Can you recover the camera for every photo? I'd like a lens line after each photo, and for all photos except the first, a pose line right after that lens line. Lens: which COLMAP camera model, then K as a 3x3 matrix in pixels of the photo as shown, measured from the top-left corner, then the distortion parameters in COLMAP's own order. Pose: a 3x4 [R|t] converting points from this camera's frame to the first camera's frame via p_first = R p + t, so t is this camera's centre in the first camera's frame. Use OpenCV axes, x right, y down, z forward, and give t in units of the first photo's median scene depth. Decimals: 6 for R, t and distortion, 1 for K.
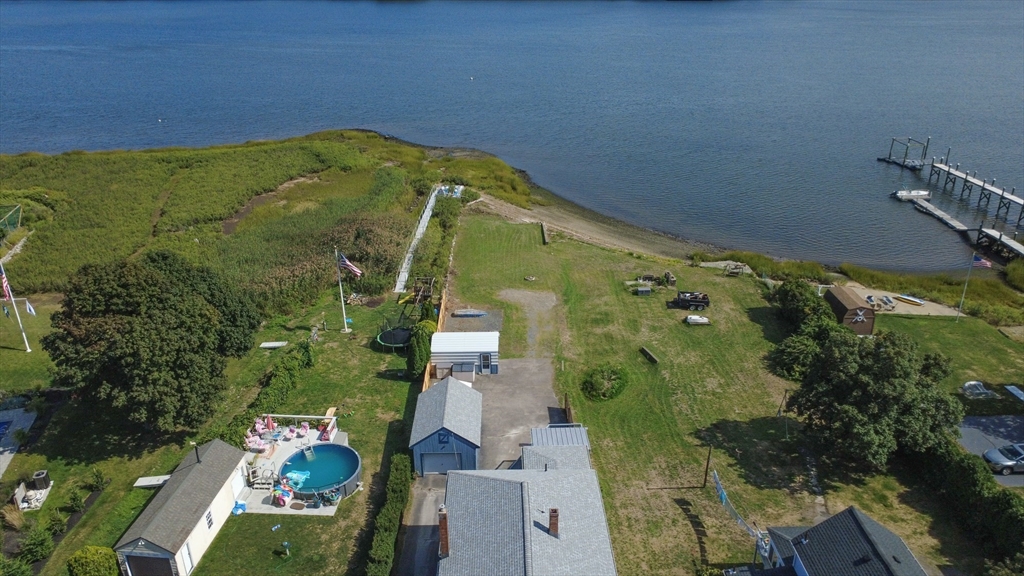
lens RADIAL K [[745.1, 0, 511.4], [0, 745.1, 288.9], [0, 0, 1]] dist [-0.001292, 0.008496]
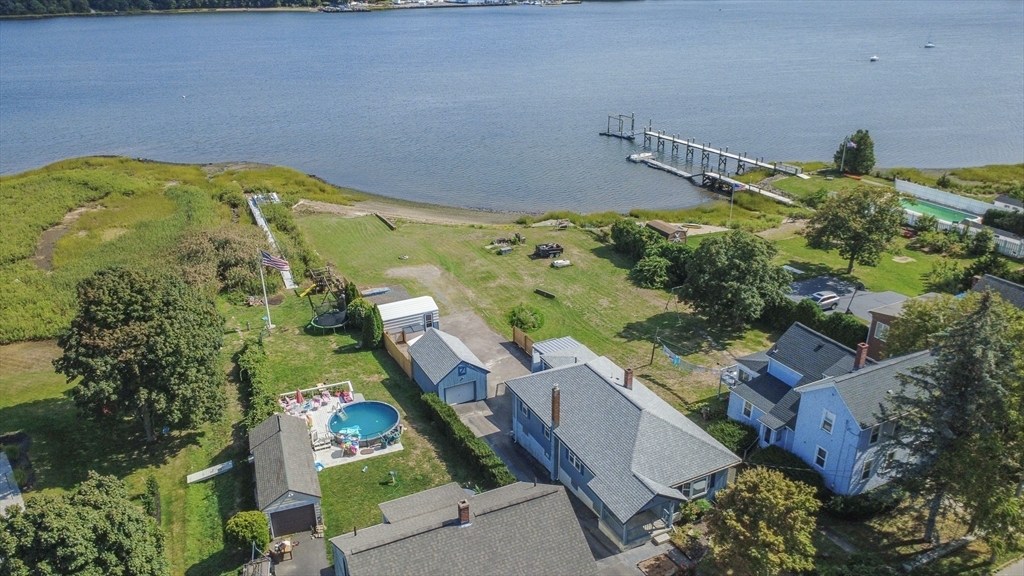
lens RADIAL K [[745.1, 0, 512.3], [0, 745.1, 287.7], [0, 0, 1]] dist [-0.001292, 0.008496]
pose [[0.900669, -0.172985, 0.398586, -0.309015], [0.179451, 0.983535, 0.021351, 0.039299], [-0.395717, 0.052297, 0.916882, -0.083009]]
